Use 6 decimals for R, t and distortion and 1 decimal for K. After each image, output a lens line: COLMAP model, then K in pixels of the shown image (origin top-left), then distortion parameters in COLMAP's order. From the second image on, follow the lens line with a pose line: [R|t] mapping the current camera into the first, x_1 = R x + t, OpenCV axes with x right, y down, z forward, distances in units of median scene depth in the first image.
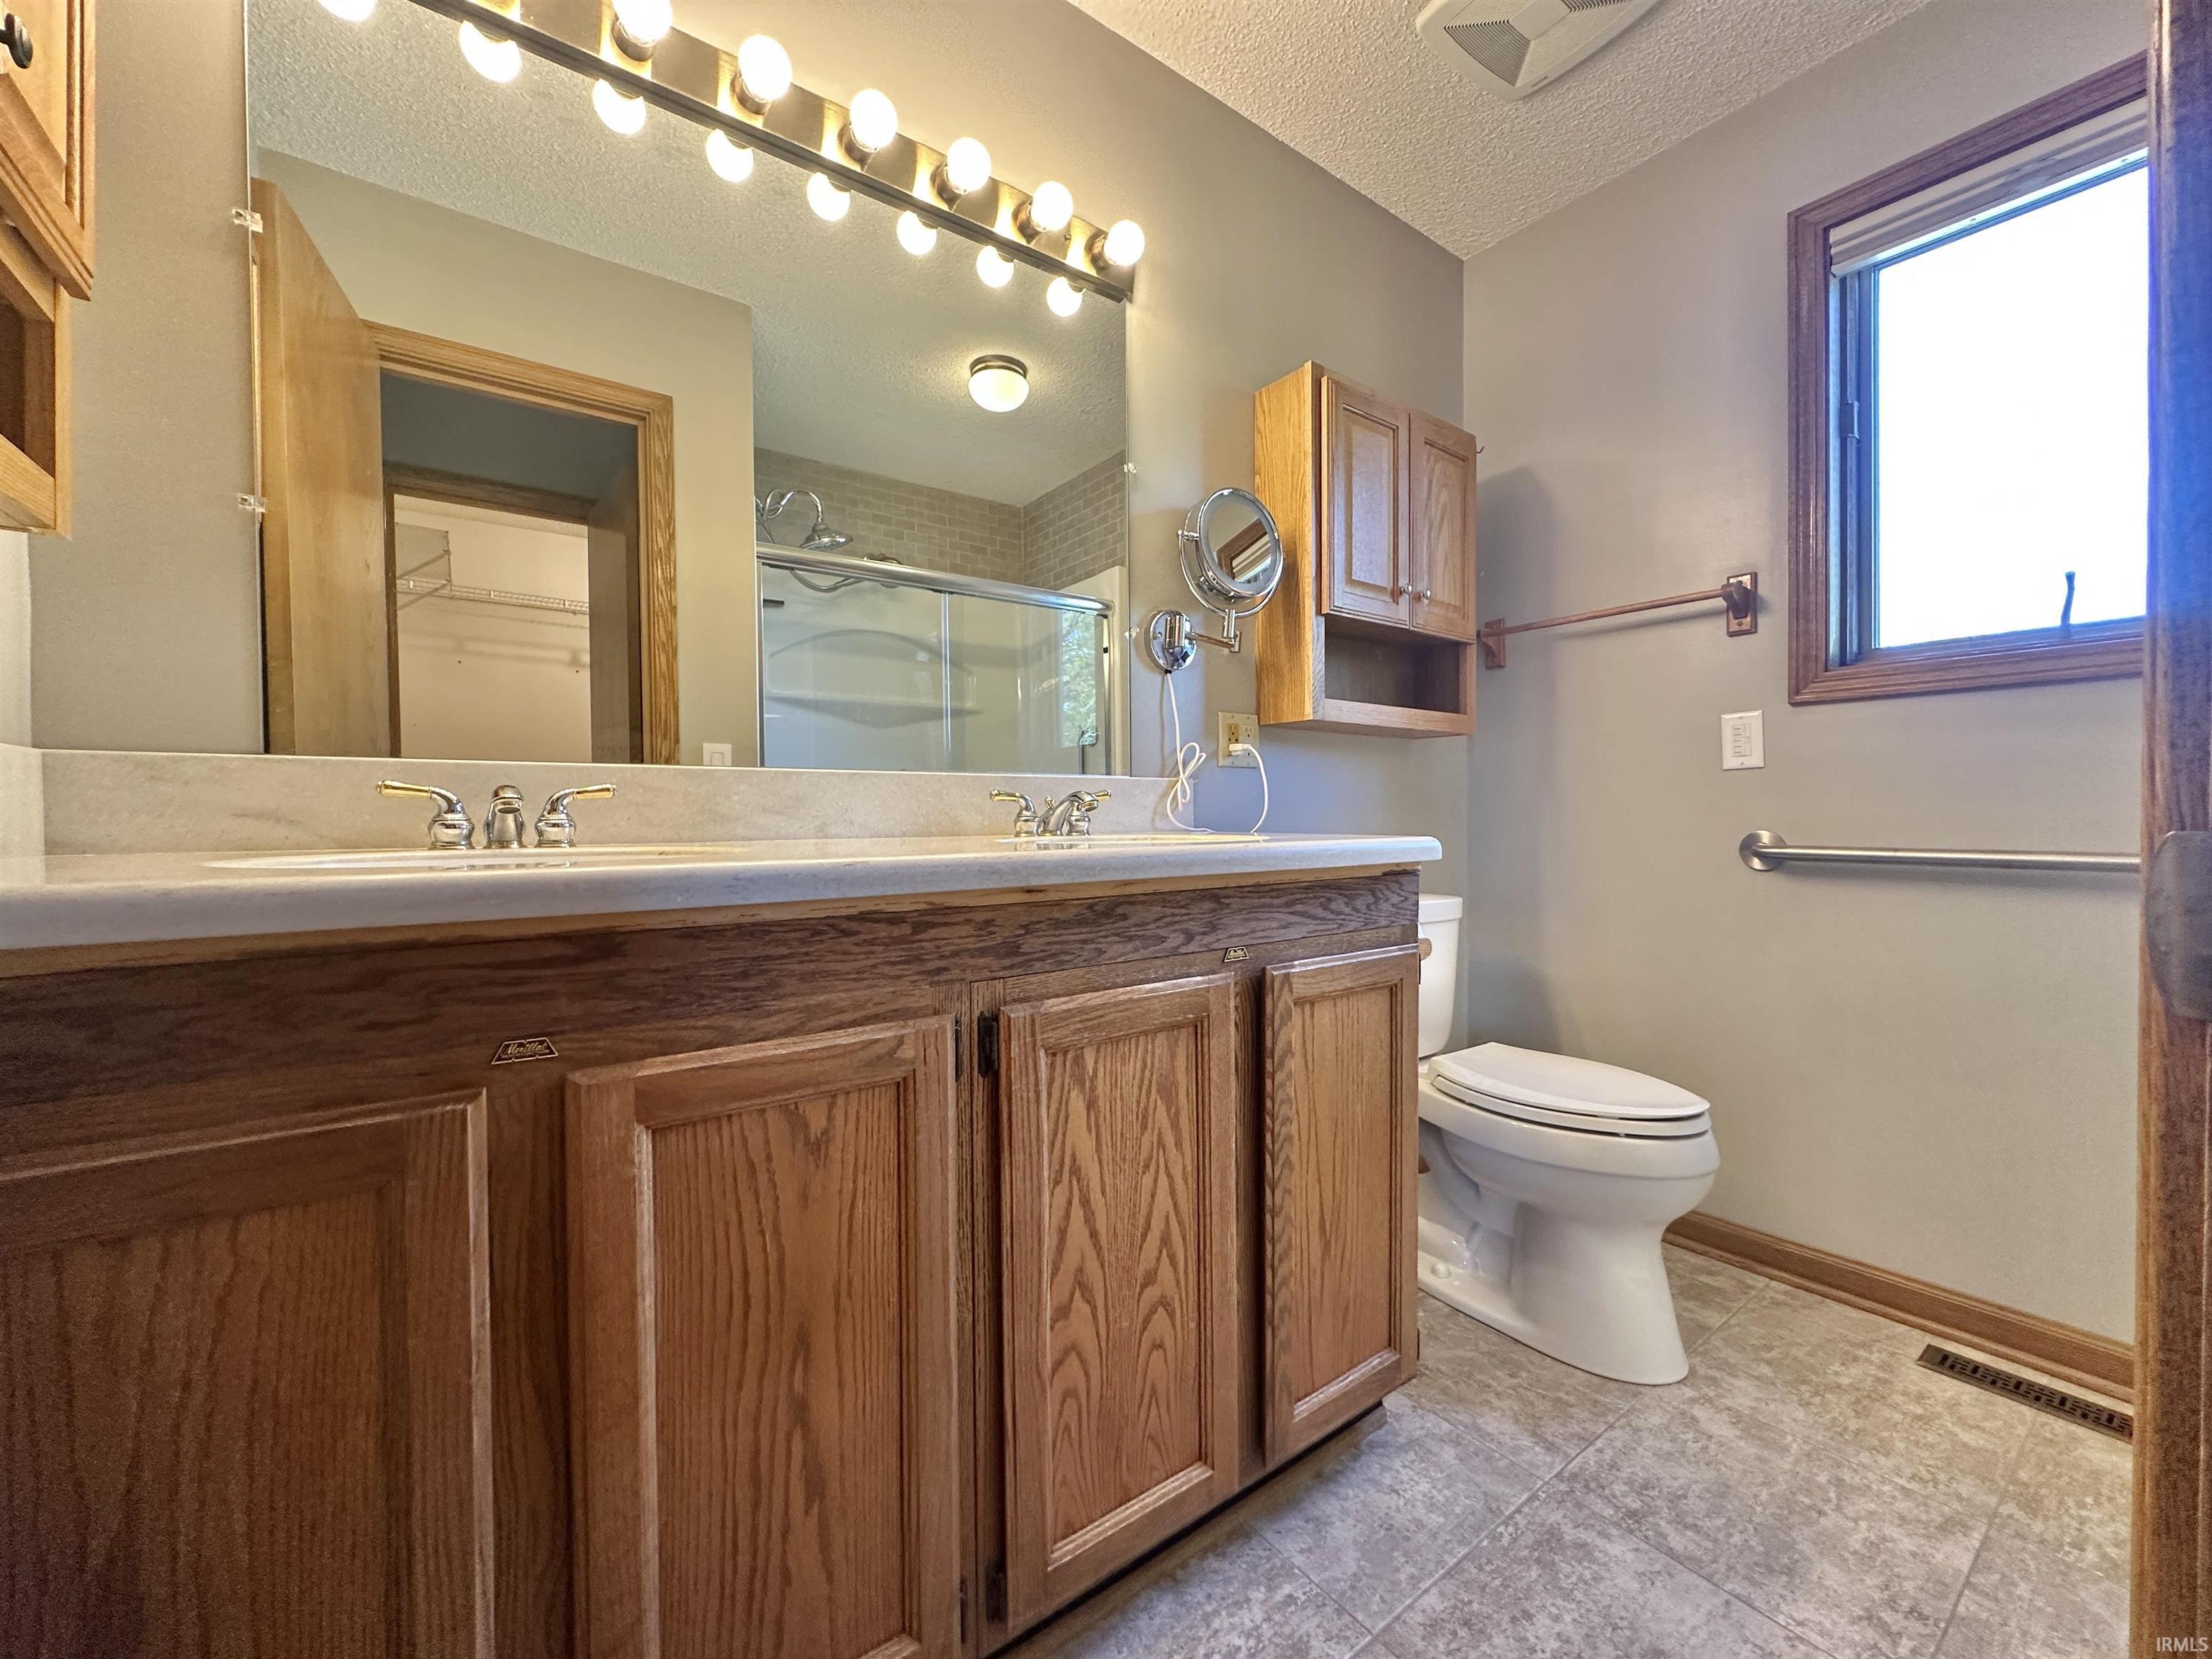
lens RADIAL K [[879.8, 0, 1088.2], [0, 879.8, 822.5], [0, 0, 1]] dist [-0.001496, -0.000164]
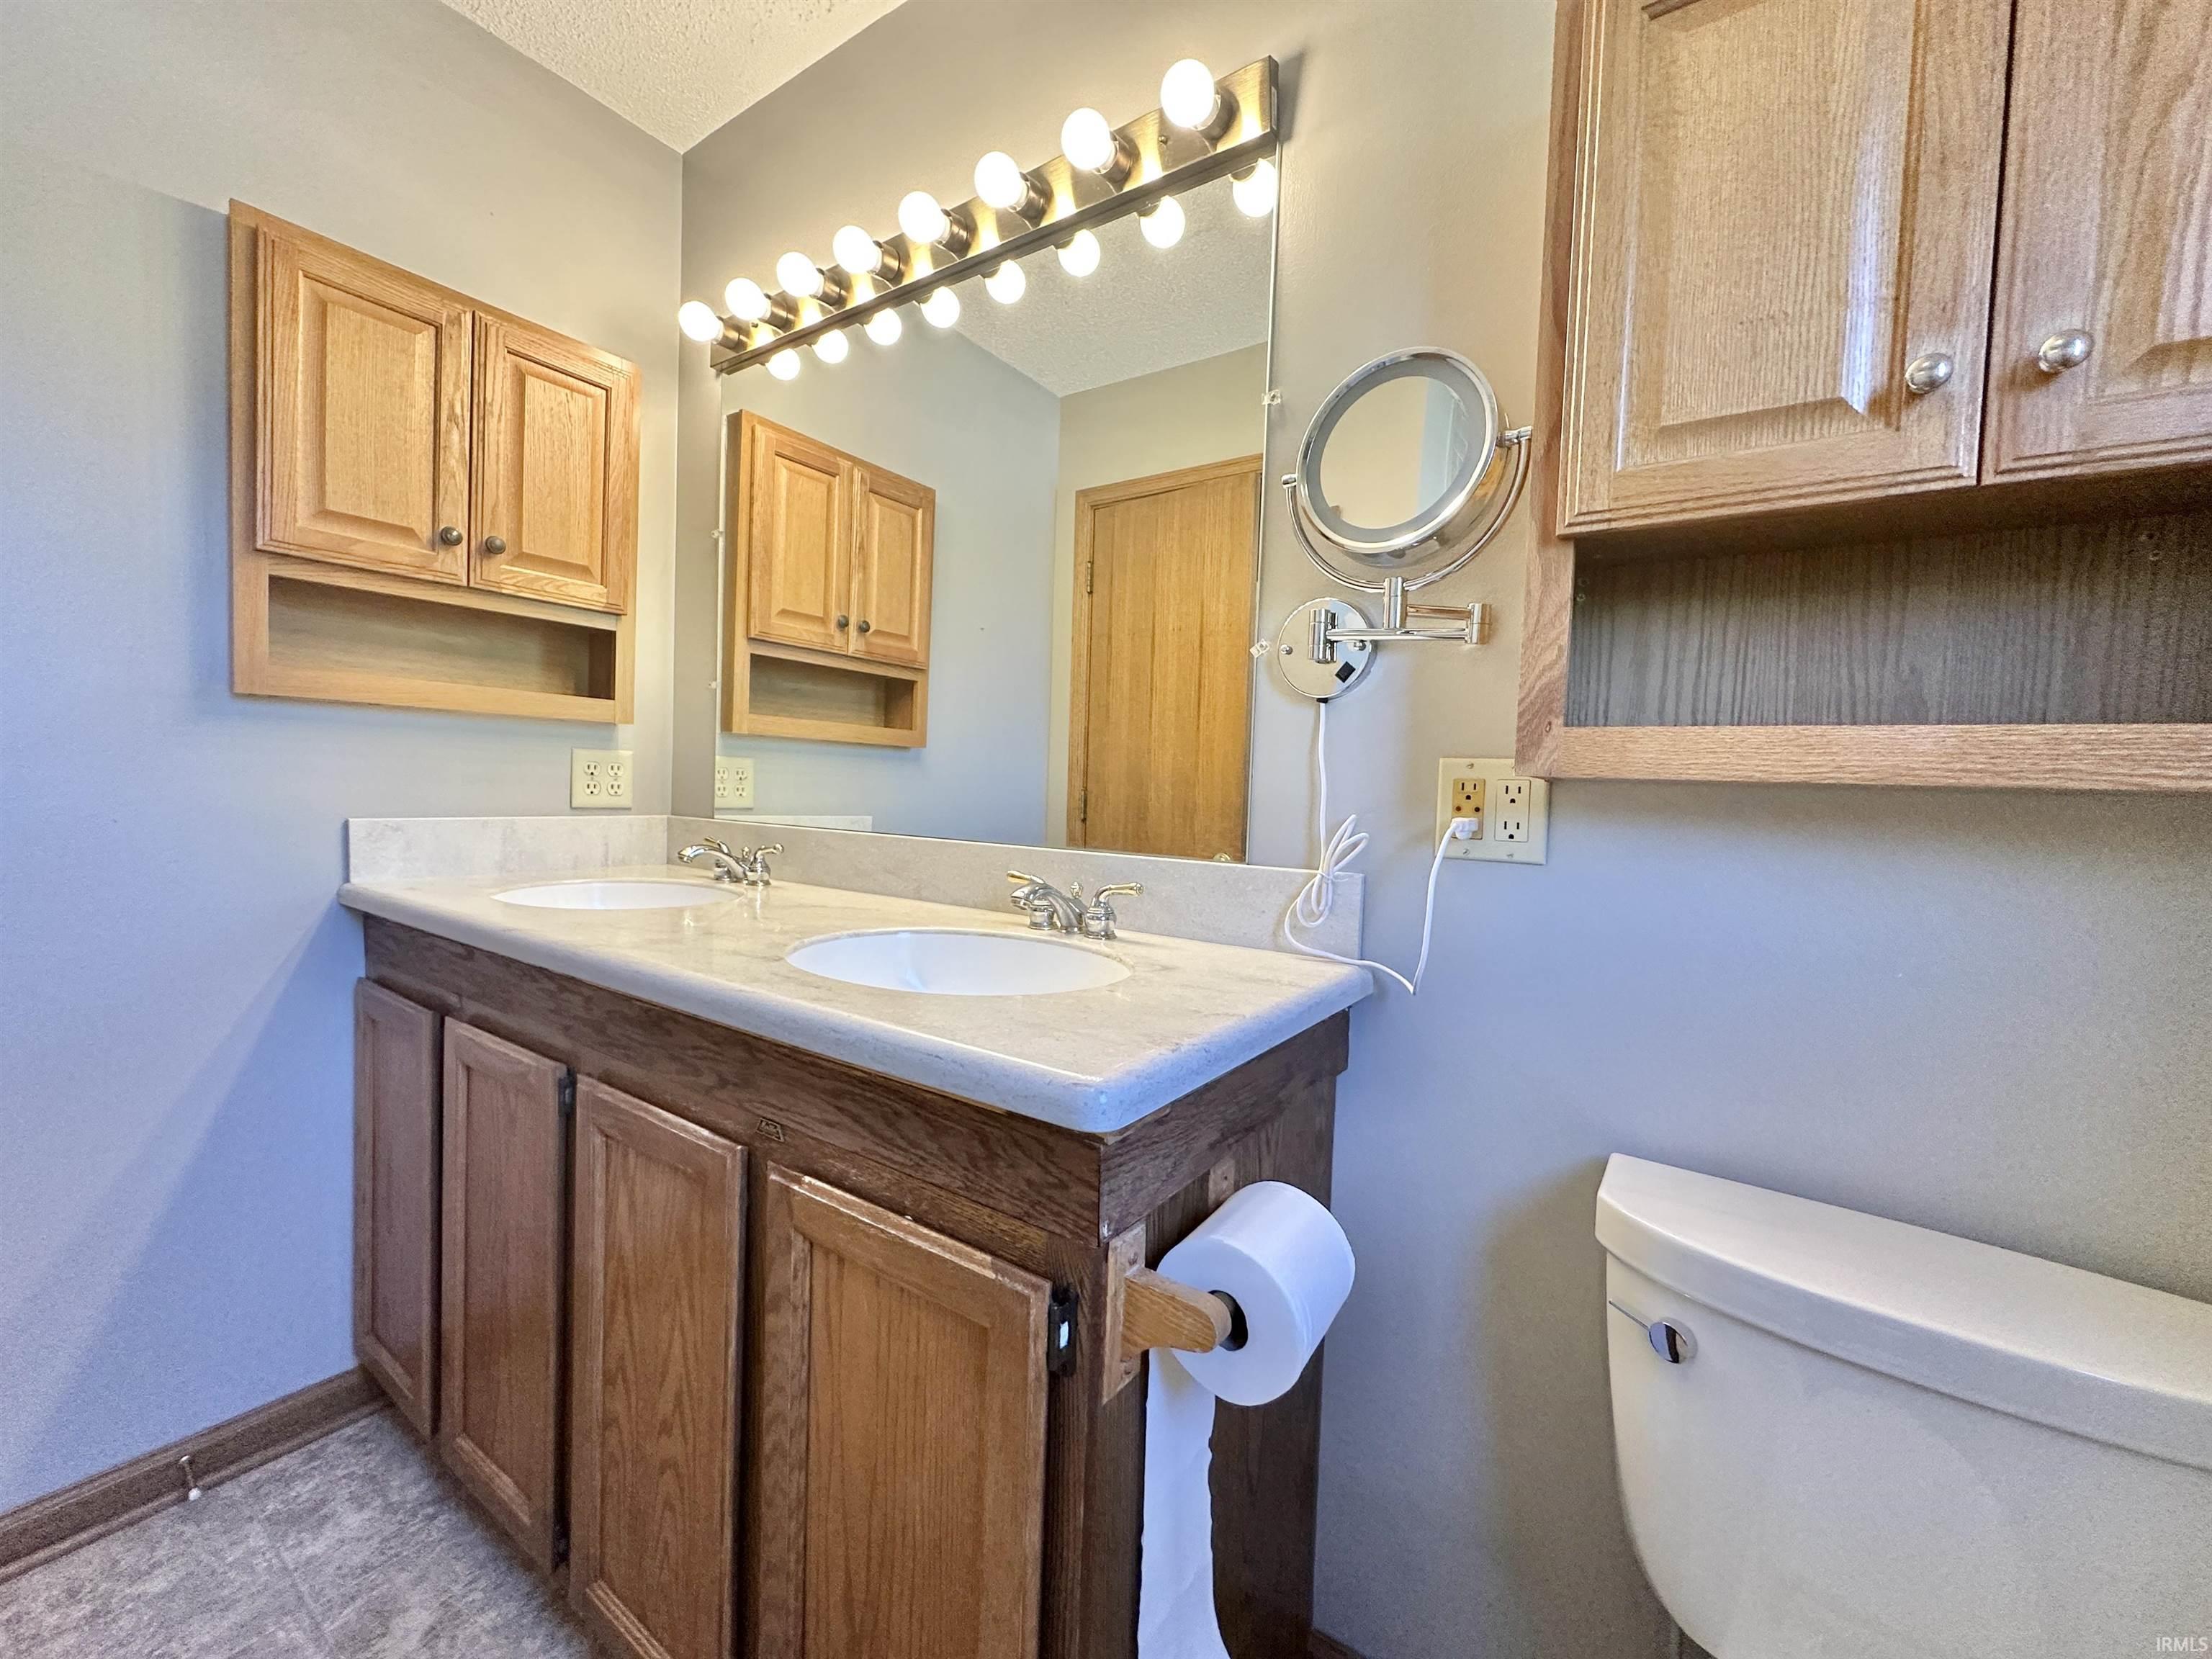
lens RADIAL K [[879.8, 0, 1089.9], [0, 879.8, 826.4], [0, 0, 1]] dist [-0.001496, -0.000164]
pose [[0.341387, 0.060027, -0.938004, 0.912293], [-0.048065, 0.997768, 0.046358, -0.152963], [0.938693, 0.029259, 0.343510, 0.939452]]
